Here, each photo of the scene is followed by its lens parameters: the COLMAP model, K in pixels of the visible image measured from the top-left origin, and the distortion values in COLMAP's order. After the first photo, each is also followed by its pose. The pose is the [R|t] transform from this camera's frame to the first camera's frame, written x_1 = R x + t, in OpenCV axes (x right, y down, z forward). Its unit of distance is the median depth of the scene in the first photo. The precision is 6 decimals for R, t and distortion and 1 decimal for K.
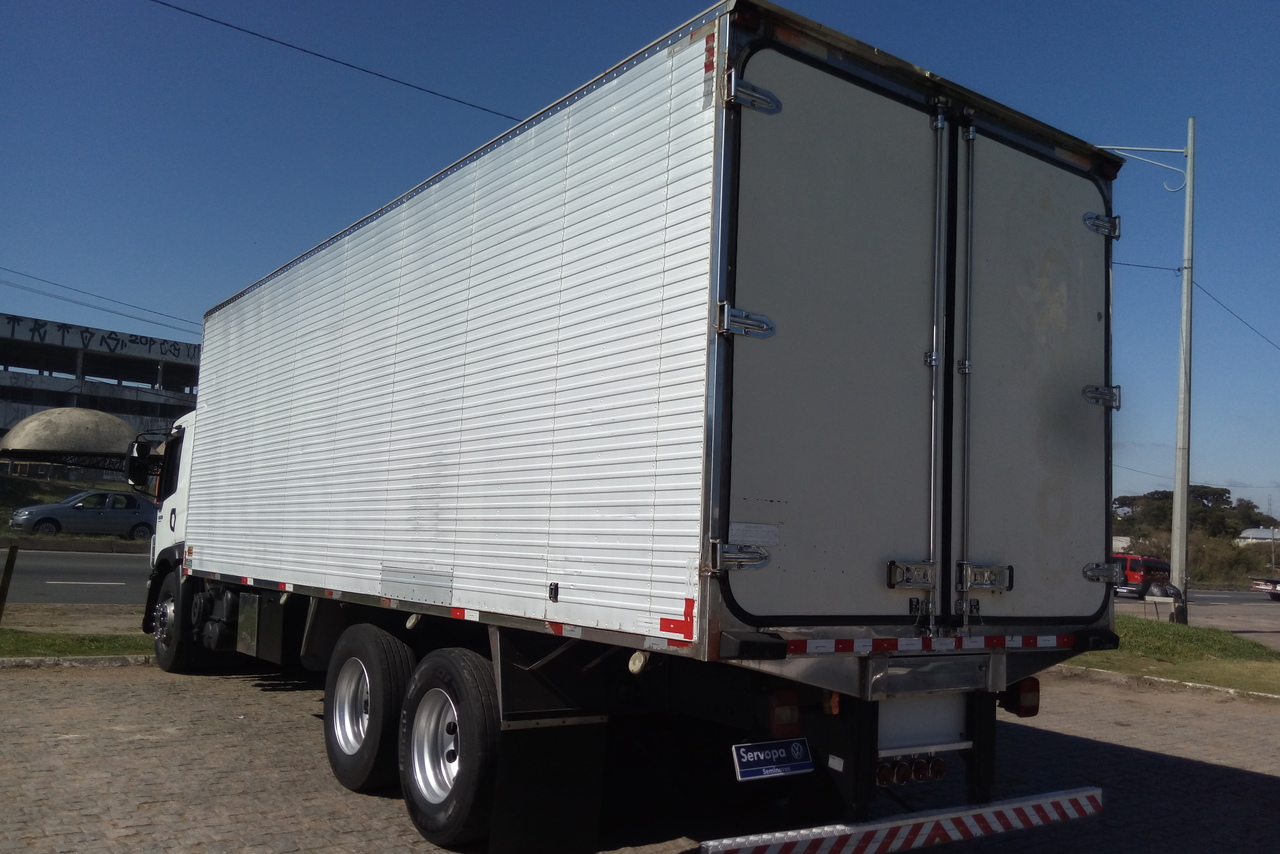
lens RADIAL K [[1073.5, 0, 640.6], [0, 1073.5, 432.4], [0, 0, 1]] dist [0.056814, -0.028049]
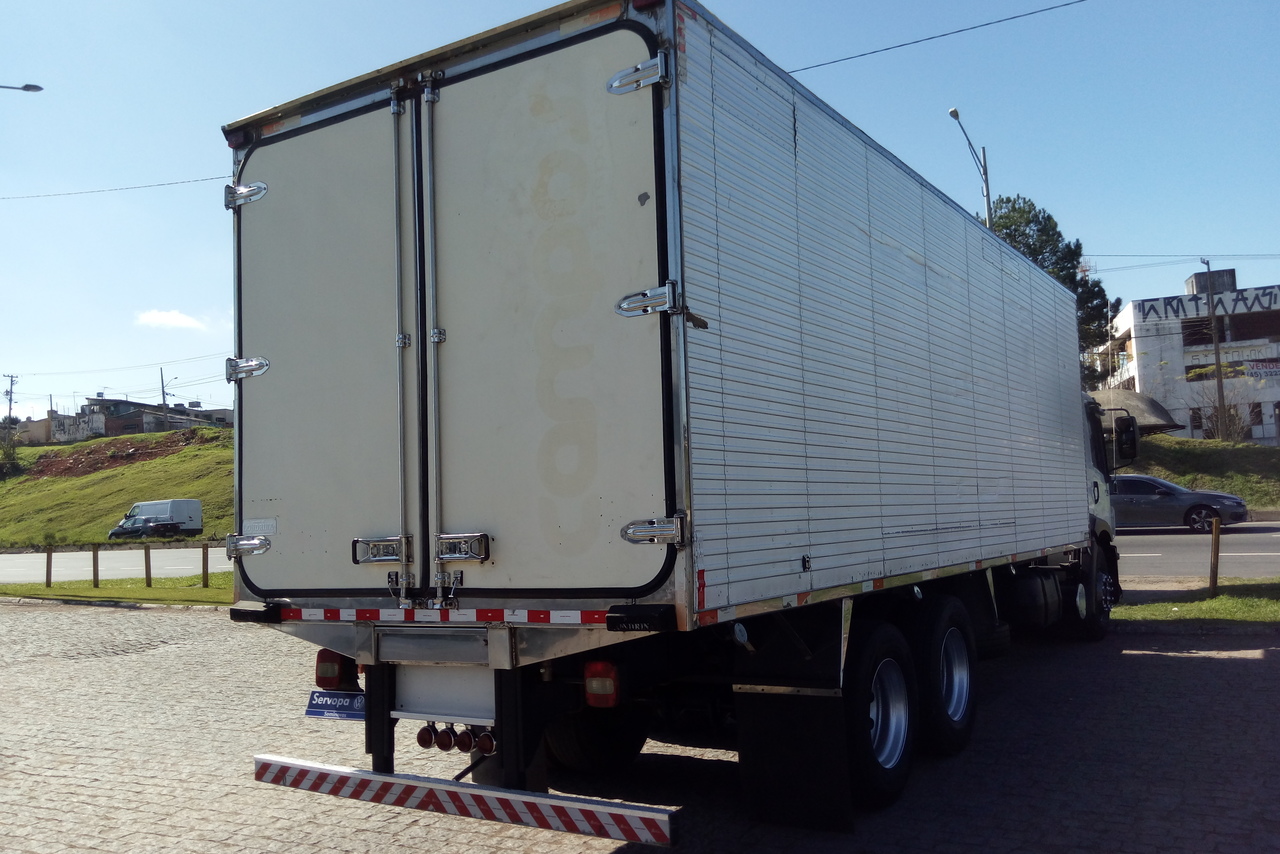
lens RADIAL K [[1073.5, 0, 640.6], [0, 1073.5, 423.8], [0, 0, 1]] dist [0.056814, -0.028049]
pose [[0.360872, -0.137831, -0.922374, 1.277934], [0.158515, 0.983693, -0.084976, 0.132422], [0.919045, -0.115545, 0.376835, 0.801508]]
